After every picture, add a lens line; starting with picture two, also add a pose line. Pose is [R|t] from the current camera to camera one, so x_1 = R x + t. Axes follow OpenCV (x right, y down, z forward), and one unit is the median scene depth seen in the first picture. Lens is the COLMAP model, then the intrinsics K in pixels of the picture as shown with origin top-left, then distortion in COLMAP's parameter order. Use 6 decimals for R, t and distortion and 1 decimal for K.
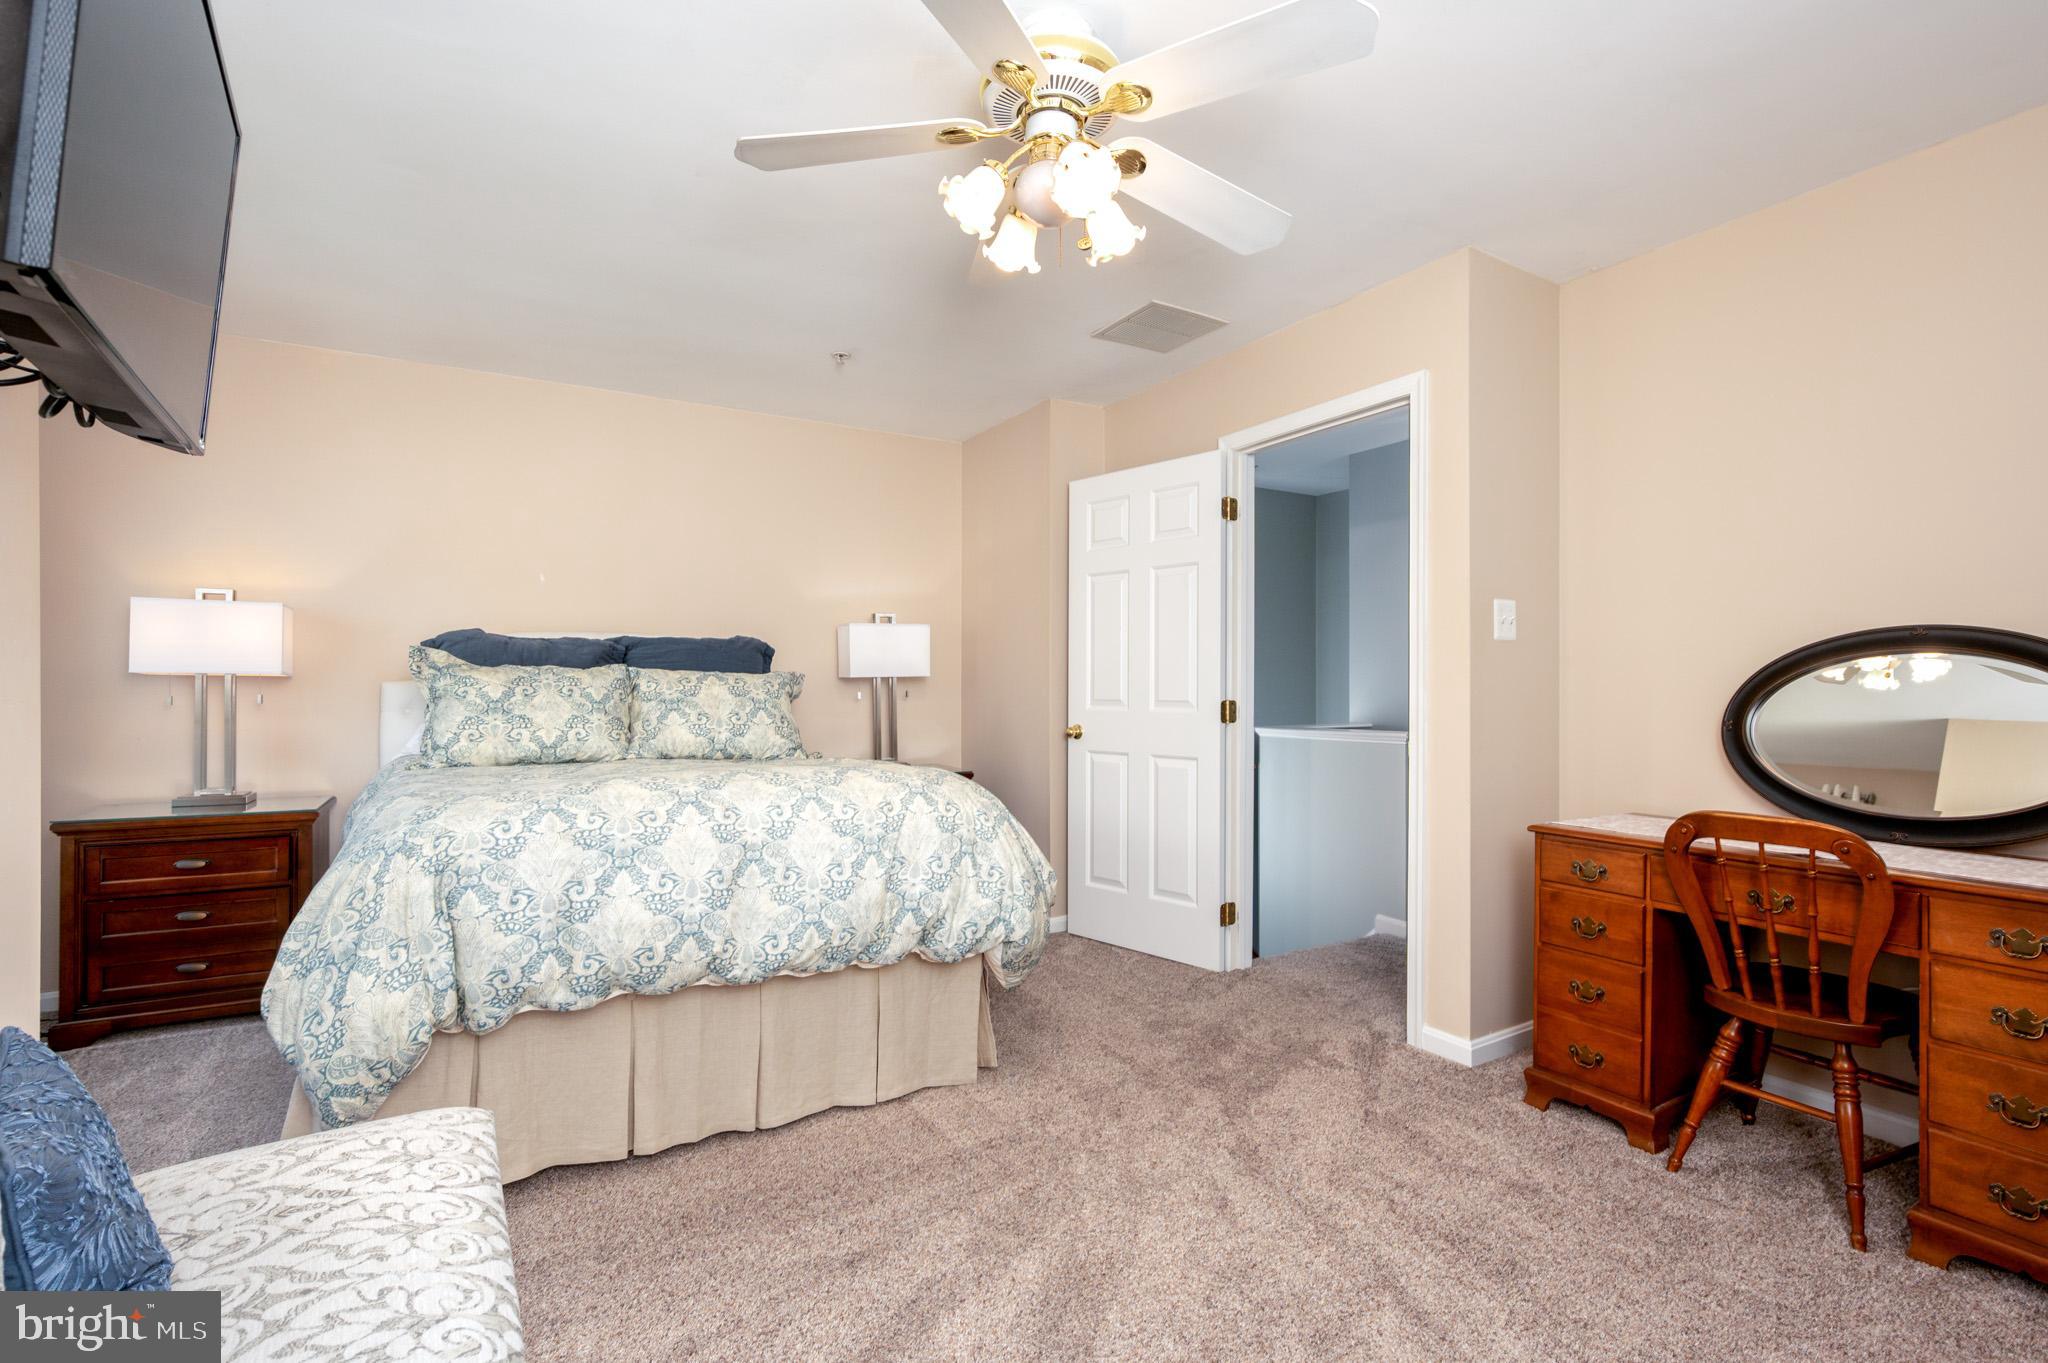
lens RADIAL K [[973.4, 0, 1003.5], [0, 973.4, 679.6], [0, 0, 1]] dist [-0.004145, -0.000400]
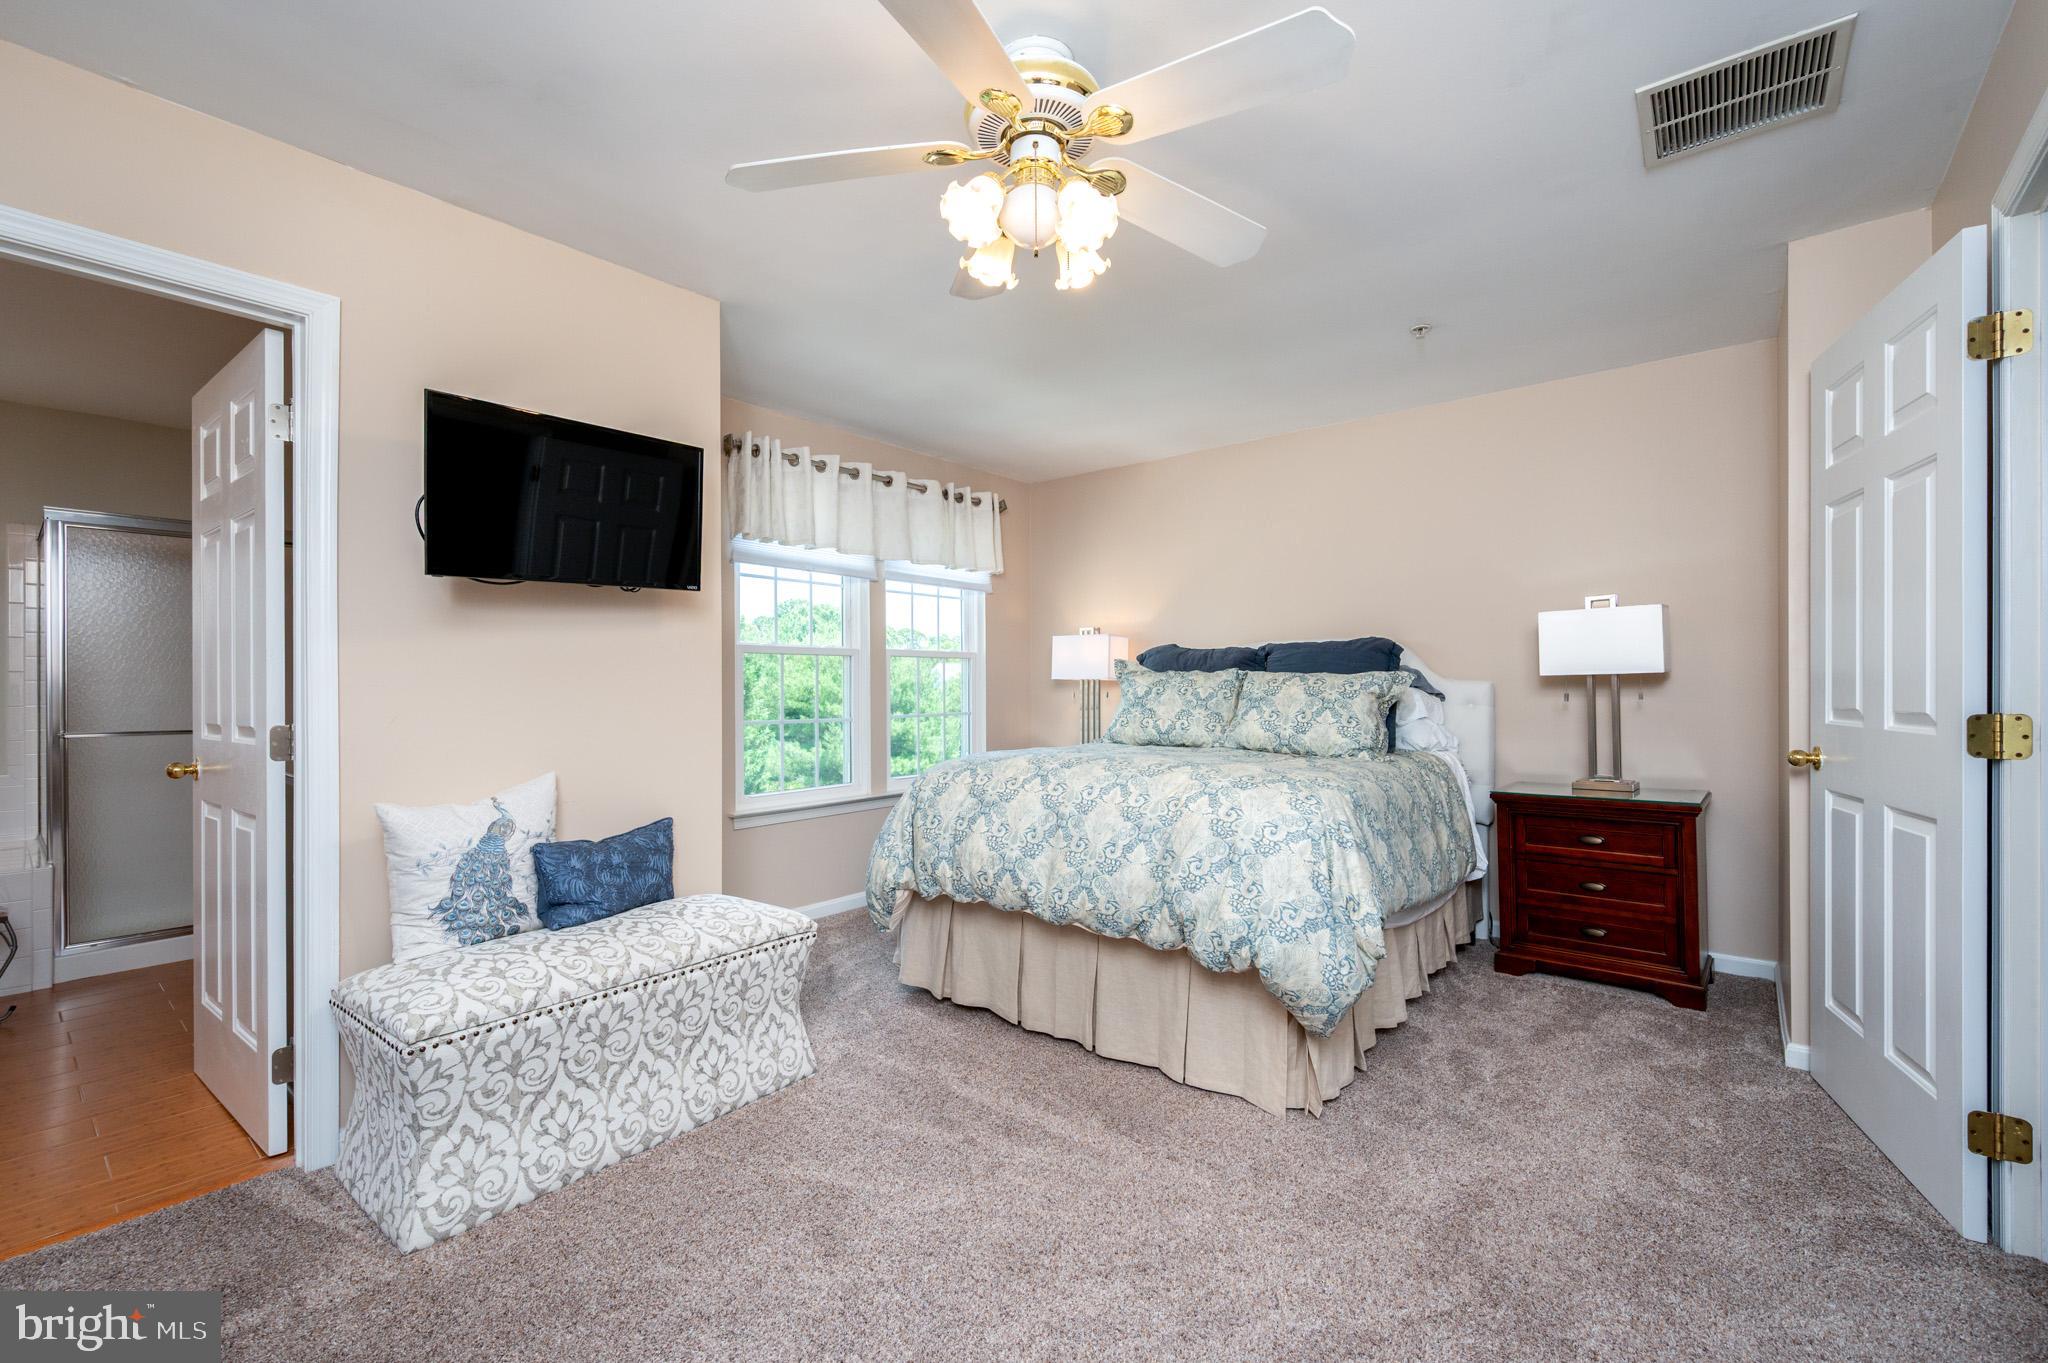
lens RADIAL K [[884.7, 0, 1013.0], [0, 884.7, 684.1], [0, 0, 1]] dist [0.000512, -0.000770]
pose [[0.311505, -0.003470, -0.950238, 0.599510], [0.009568, 0.999954, -0.000515, 0.001949], [0.950196, -0.008932, 0.311524, 0.438807]]
